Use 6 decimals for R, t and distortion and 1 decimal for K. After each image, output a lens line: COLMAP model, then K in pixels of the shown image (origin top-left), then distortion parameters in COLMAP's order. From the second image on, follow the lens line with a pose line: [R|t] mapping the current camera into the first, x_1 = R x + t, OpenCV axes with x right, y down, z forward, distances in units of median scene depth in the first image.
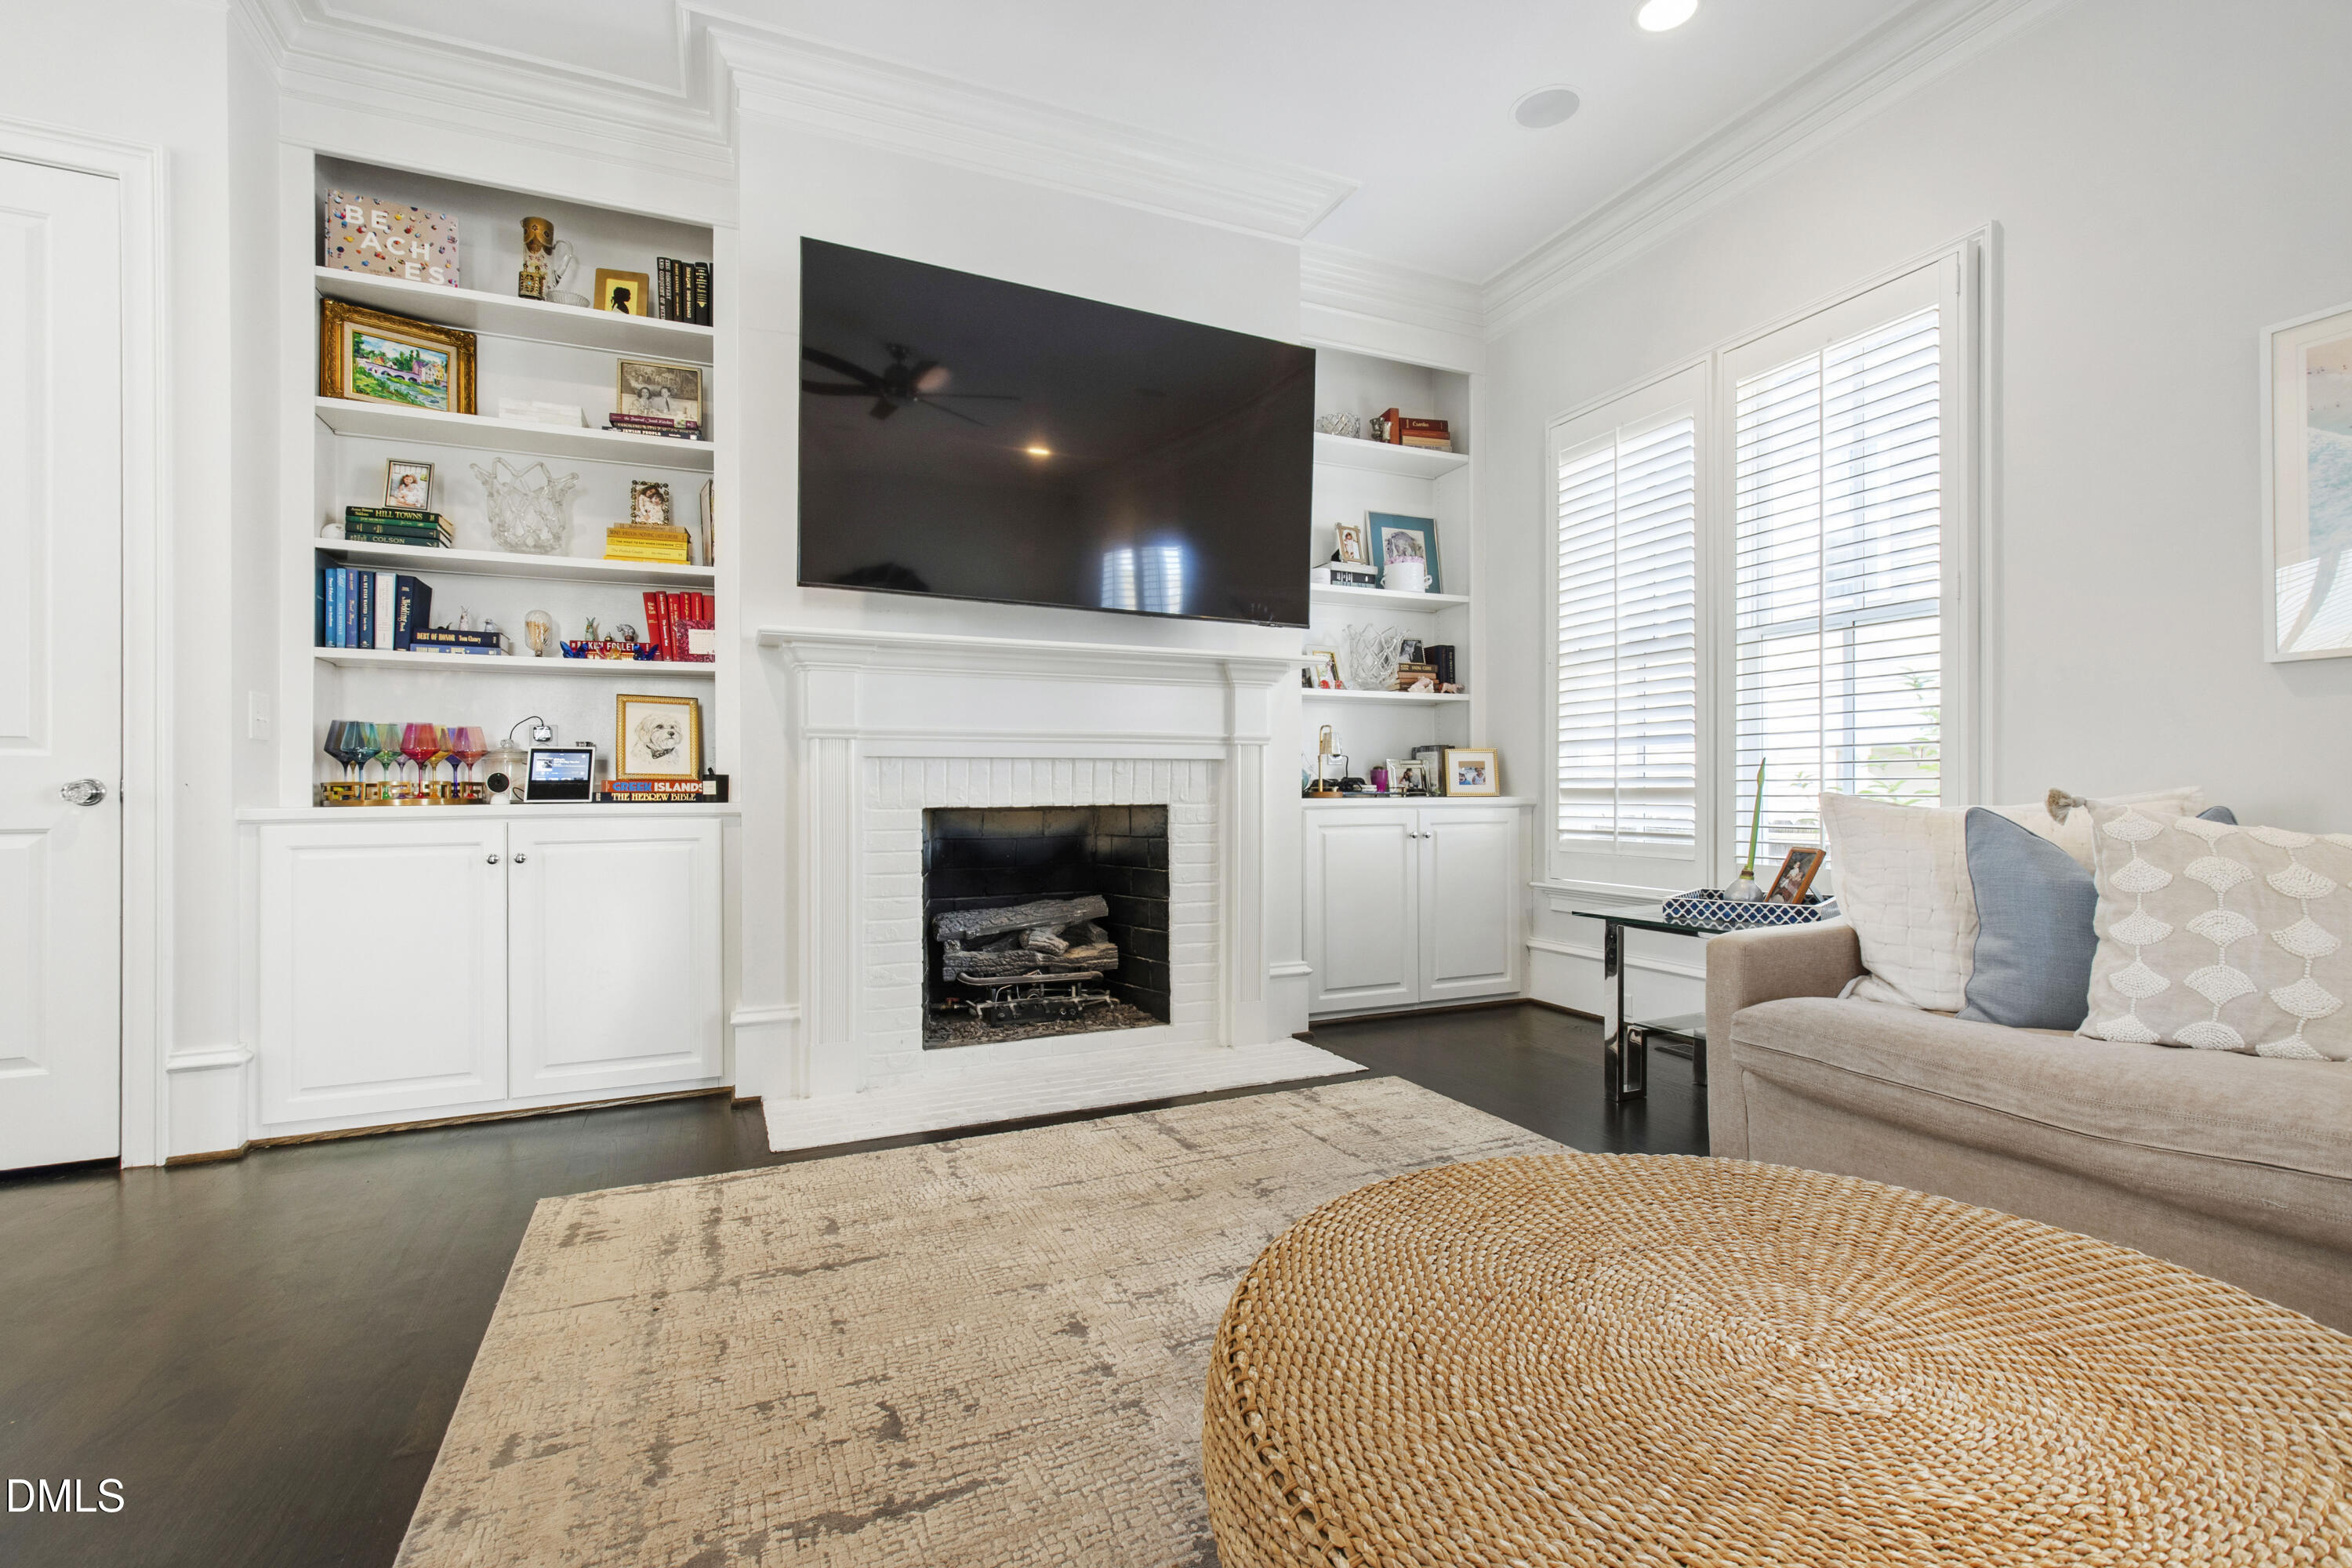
lens RADIAL K [[1036.7, 0, 1175.5], [0, 1036.7, 789.3], [0, 0, 1]] dist [-0.000580, -0.001071]
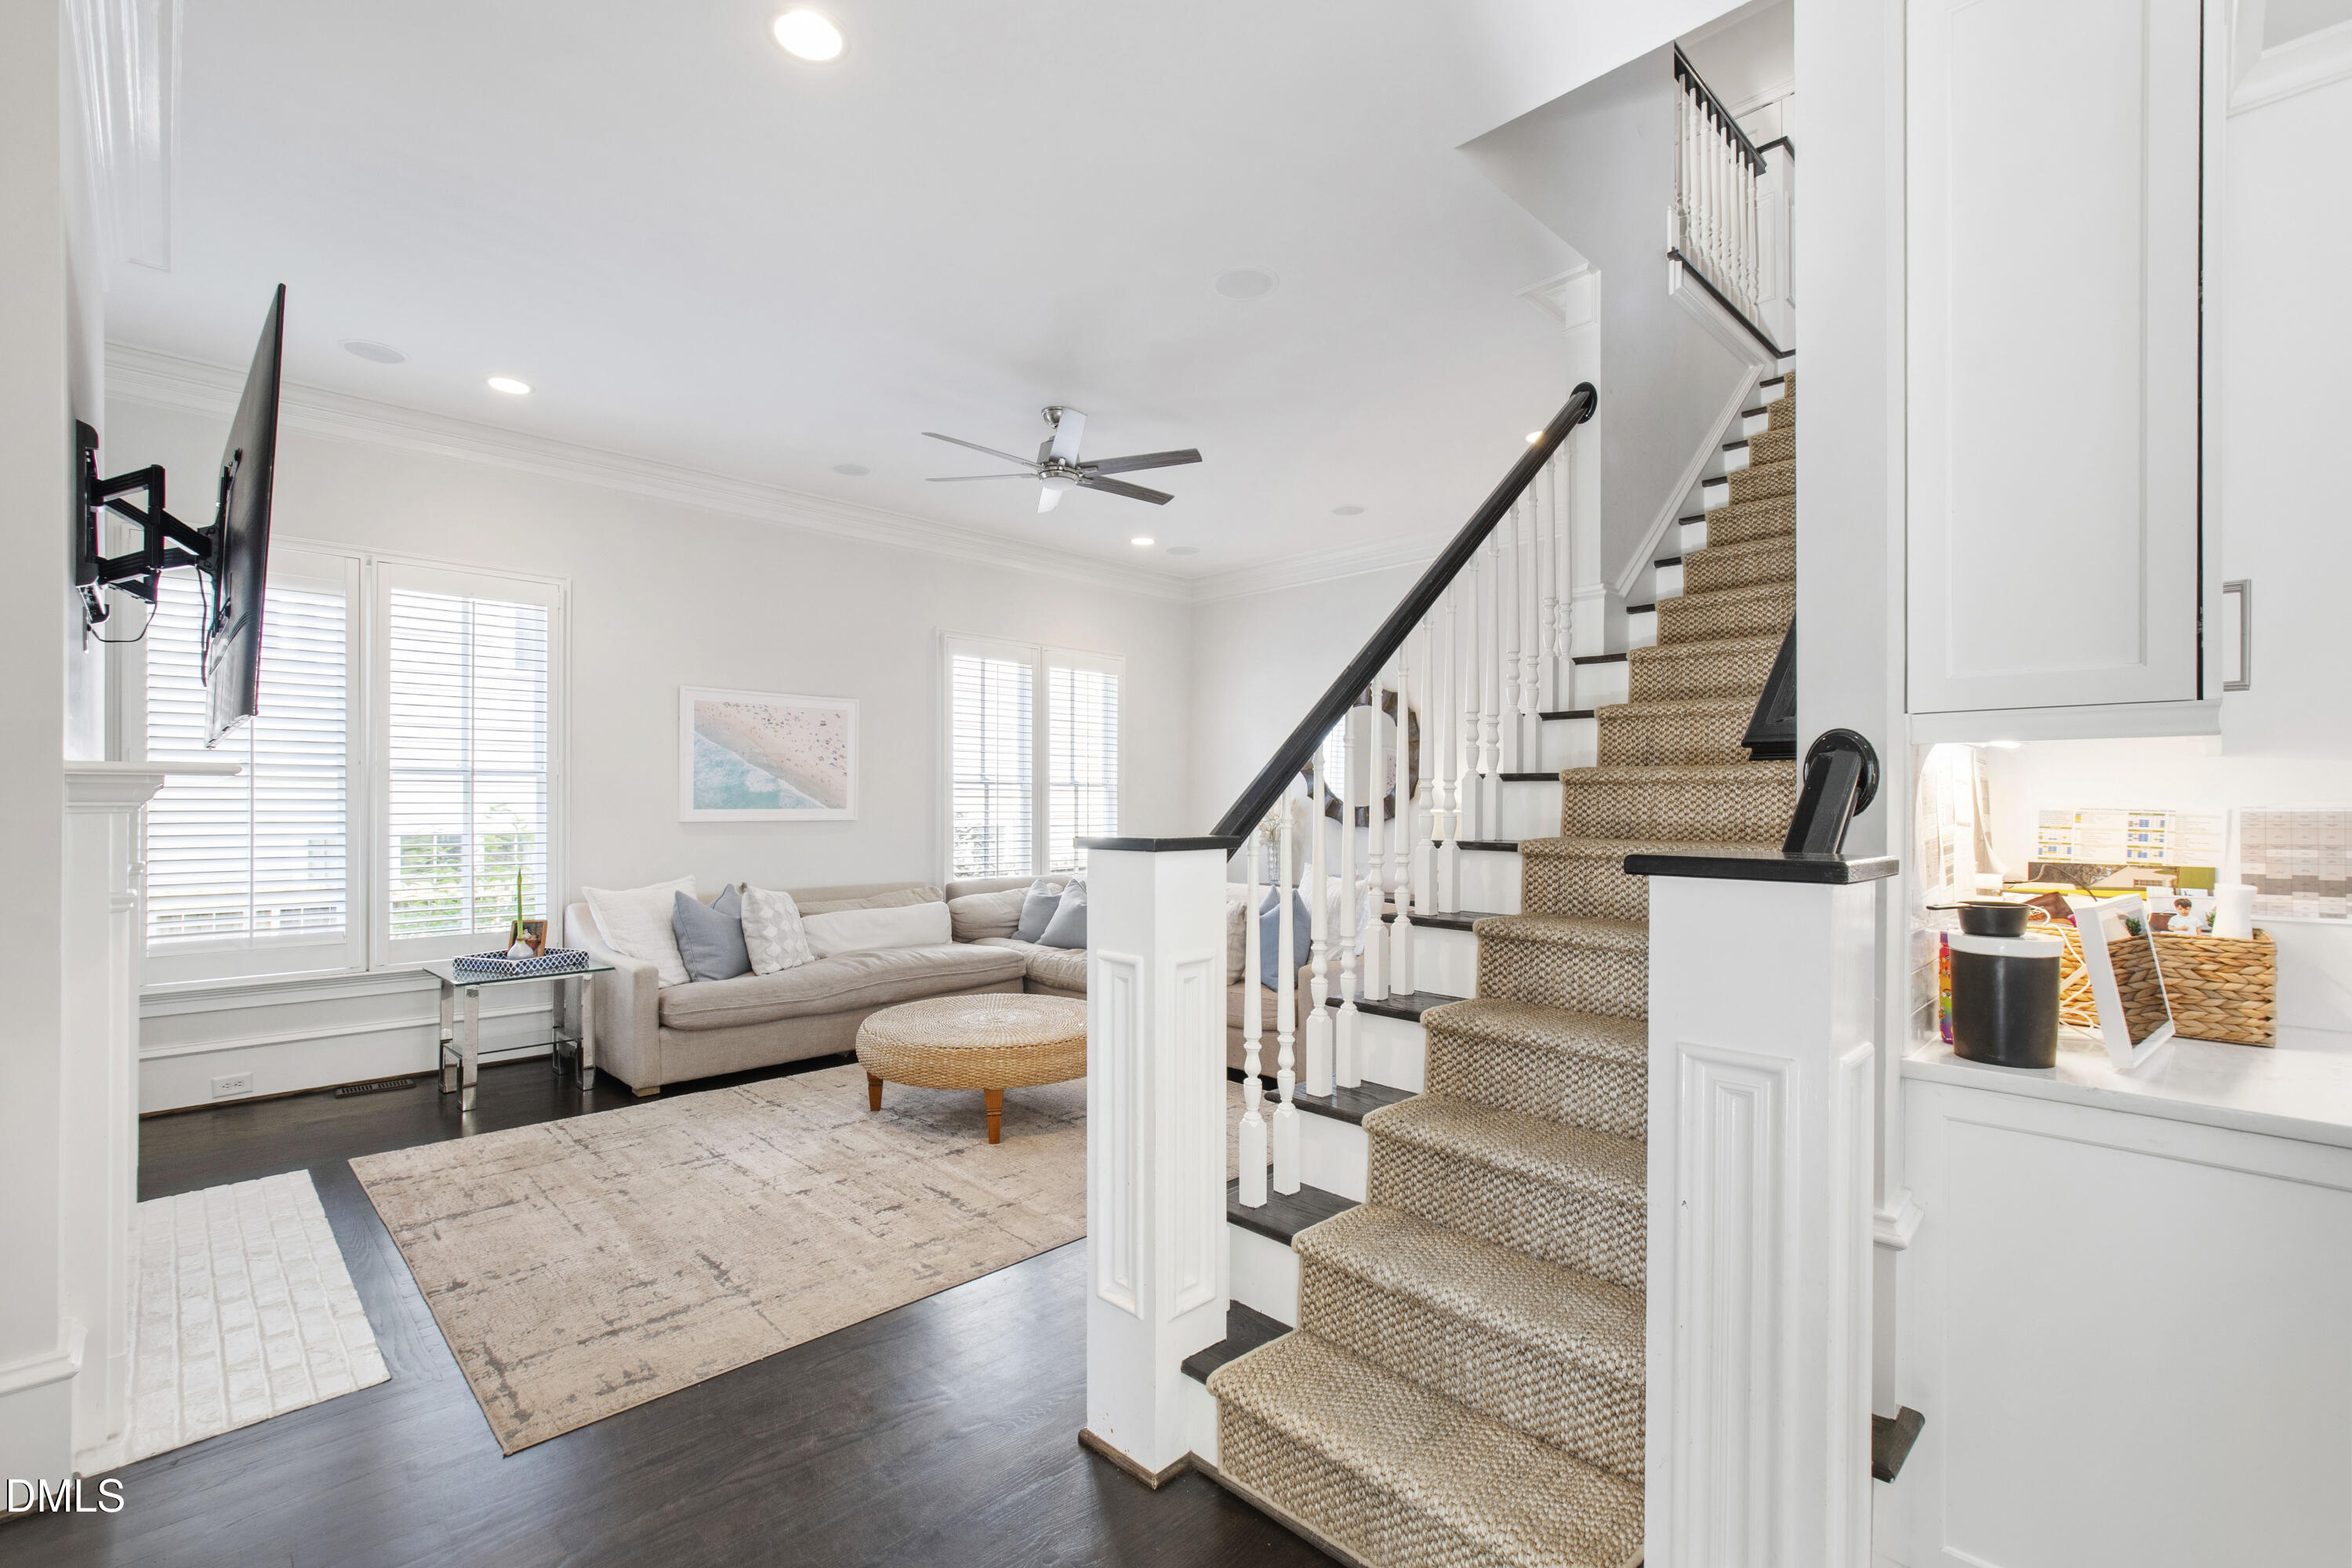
lens RADIAL K [[1036.7, 0, 1171.2], [0, 1036.7, 803.8], [0, 0, 1]] dist [-0.000580, -0.001071]
pose [[-0.345949, 0.001007, 0.938253, -1.754317], [-0.007510, 0.999964, -0.003842, -0.174595], [-0.938223, -0.008375, -0.345930, 0.824265]]
